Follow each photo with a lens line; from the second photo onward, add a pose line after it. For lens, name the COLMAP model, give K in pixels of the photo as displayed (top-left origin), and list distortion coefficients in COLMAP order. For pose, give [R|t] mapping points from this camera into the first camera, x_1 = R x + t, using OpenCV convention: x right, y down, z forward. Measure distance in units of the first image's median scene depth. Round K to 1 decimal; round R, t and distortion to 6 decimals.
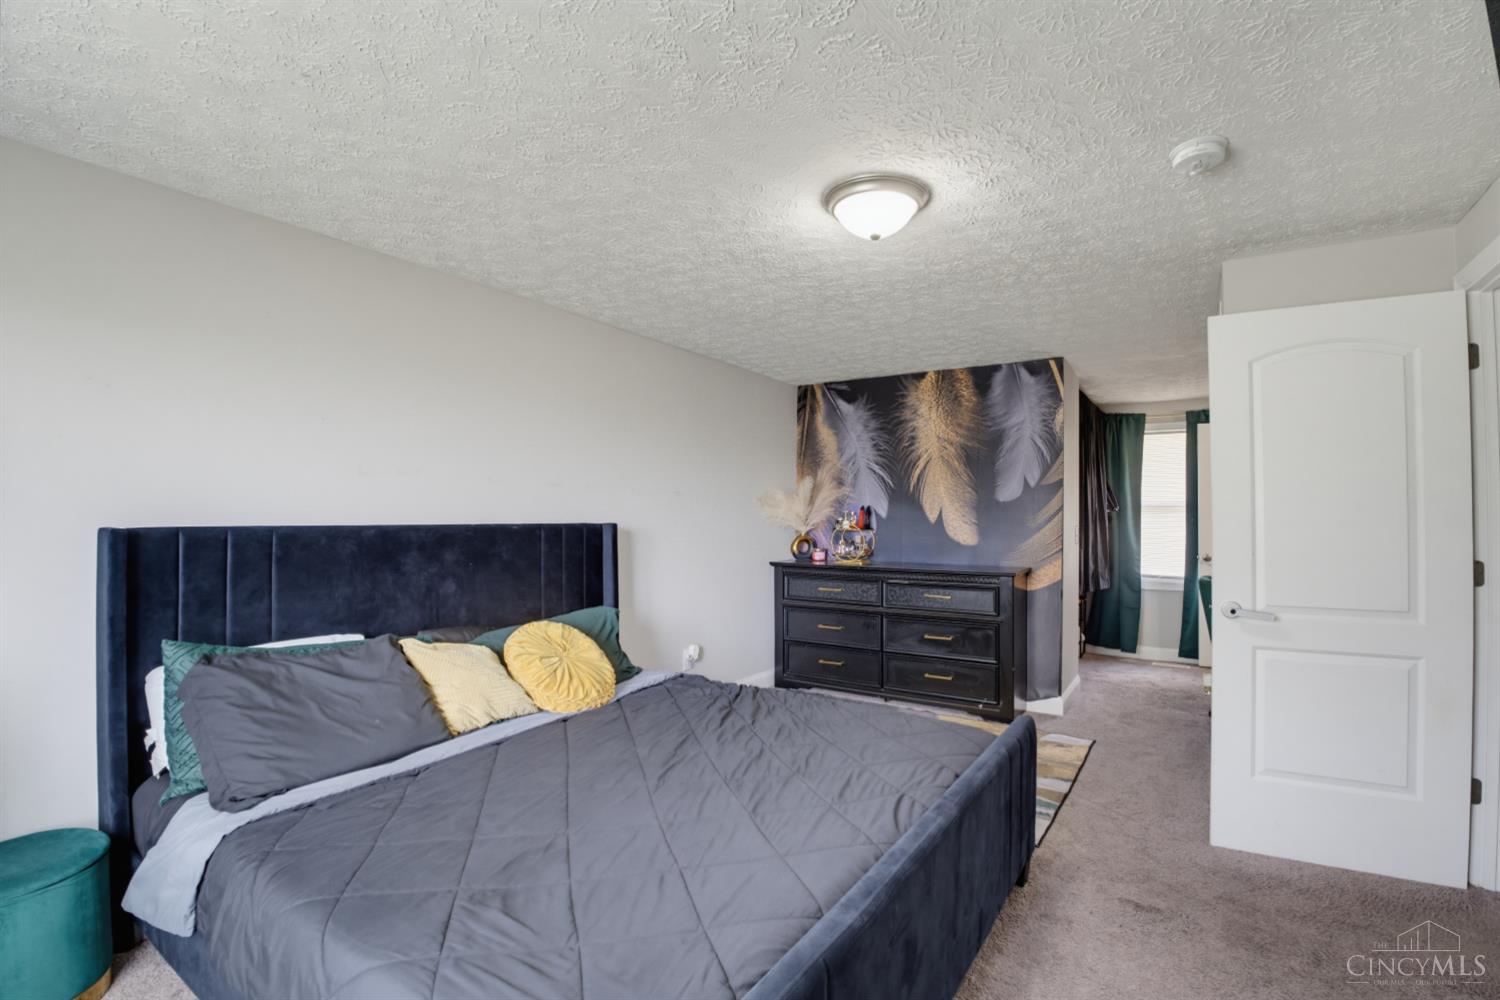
lens RADIAL K [[706.6, 0, 751.3], [0, 706.6, 471.3], [0, 0, 1]] dist [-0.050460, 0.000028]
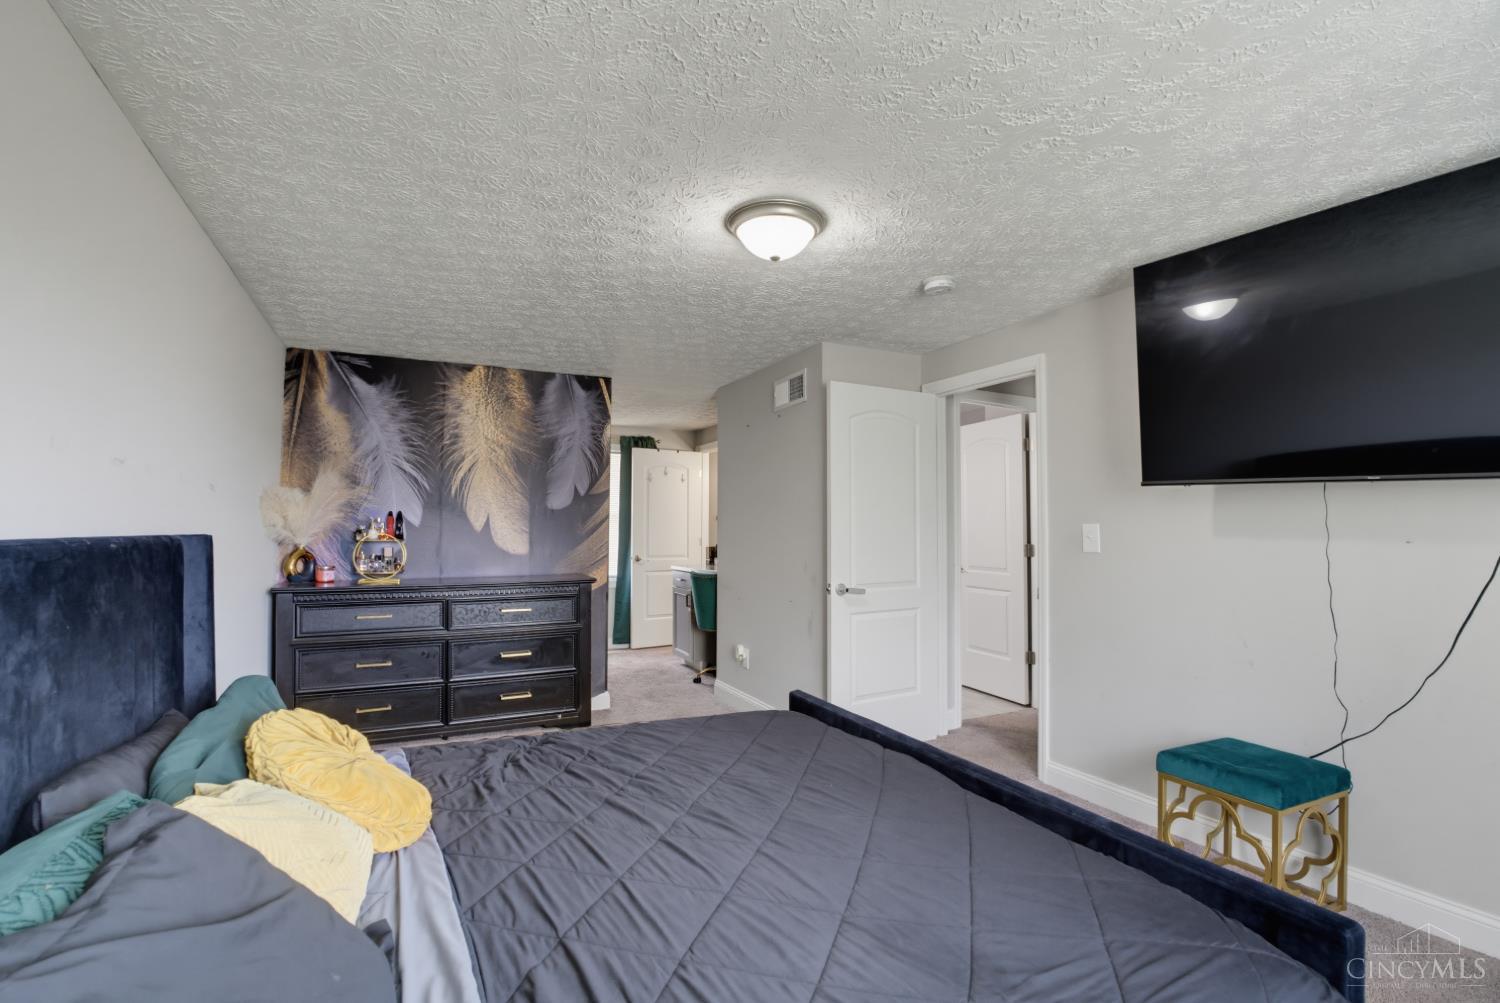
lens RADIAL K [[706.6, 0, 751.3], [0, 706.6, 472.8], [0, 0, 1]] dist [-0.050460, 0.000028]
pose [[0.477848, 0.060878, 0.876331, -0.368063], [-0.051536, 0.997820, -0.041216, 0.016569], [-0.876930, -0.025468, 0.479944, 0.253562]]
